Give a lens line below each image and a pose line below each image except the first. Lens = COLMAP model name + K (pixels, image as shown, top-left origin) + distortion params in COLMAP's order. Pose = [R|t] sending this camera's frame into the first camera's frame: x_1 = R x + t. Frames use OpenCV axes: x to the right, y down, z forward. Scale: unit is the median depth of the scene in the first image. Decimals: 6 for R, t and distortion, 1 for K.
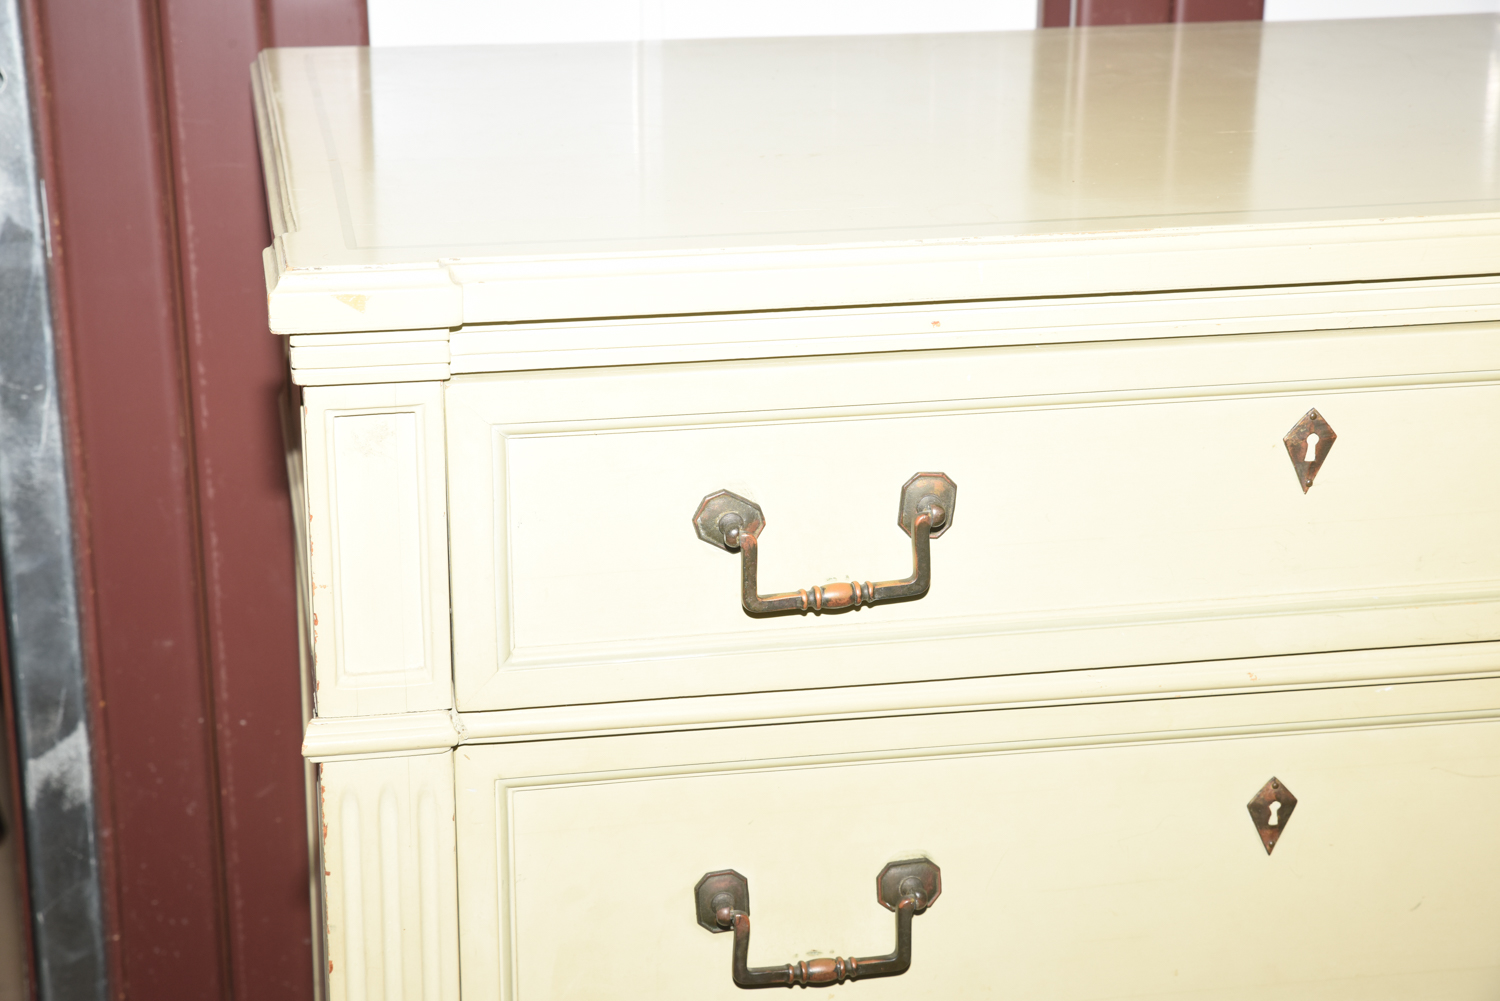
lens RADIAL K [[2593.9, 0, 750.0], [0, 2593.9, 500.5], [0, 0, 1]] dist [0.202191, -0.052470]
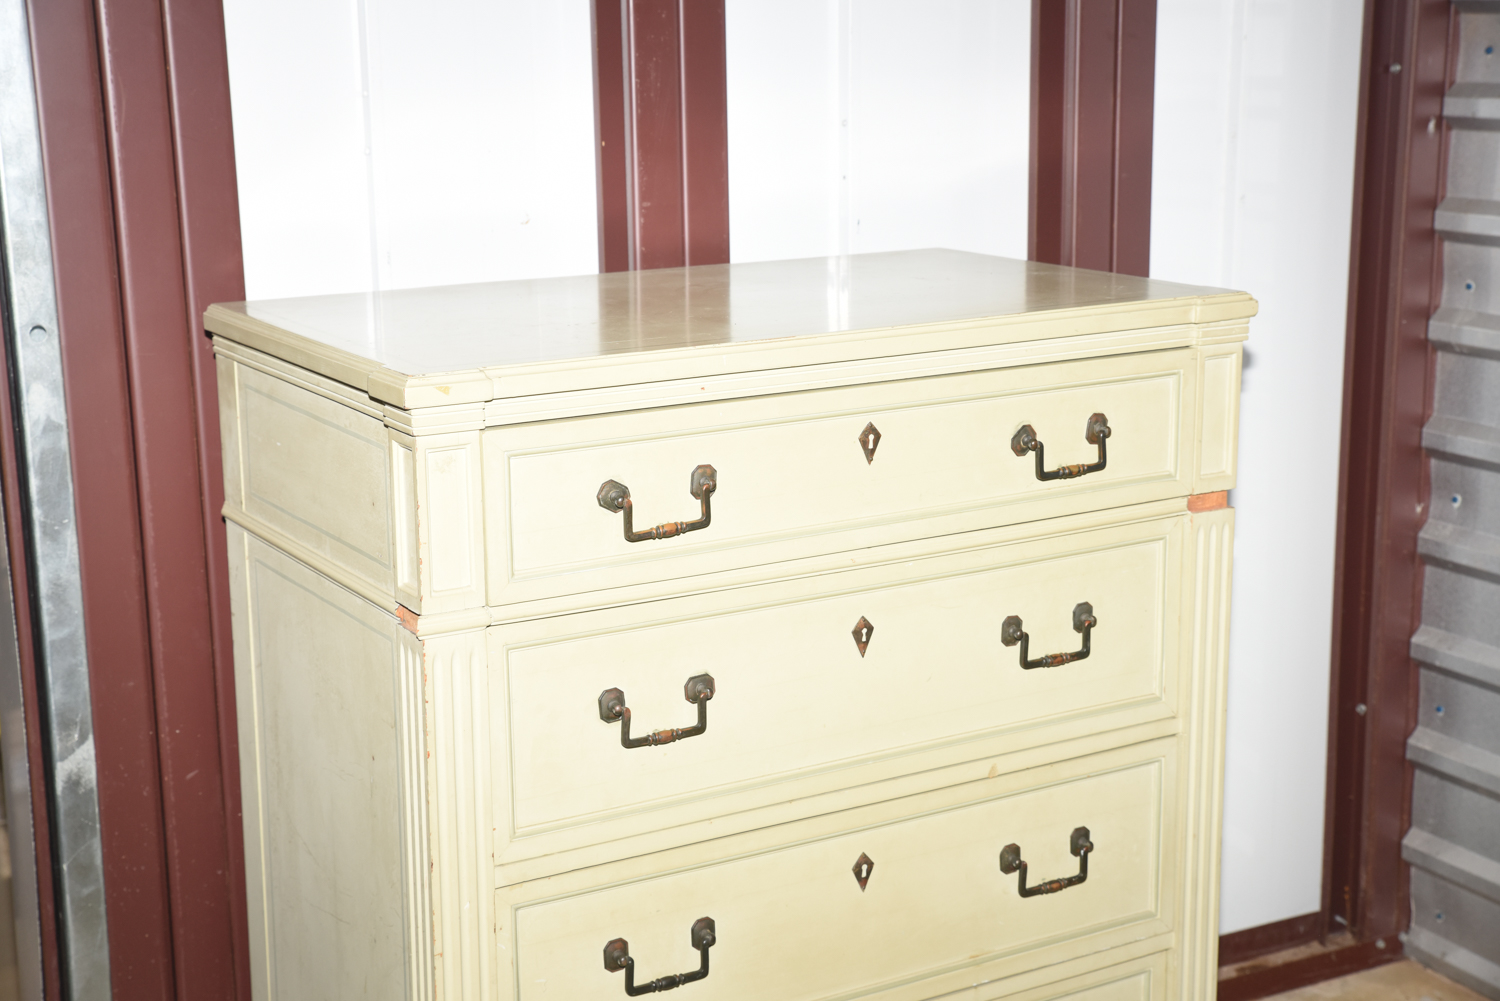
lens RADIAL K [[2124.8, 0, 750.0], [0, 2124.8, 500.5], [0, 0, 1]] dist [0.040187, 0.170786]
pose [[0.943231, -0.092891, 0.318883, -0.379704], [0.126599, 0.988165, -0.086617, 0.146629], [-0.307063, 0.122070, 0.943828, -0.491544]]
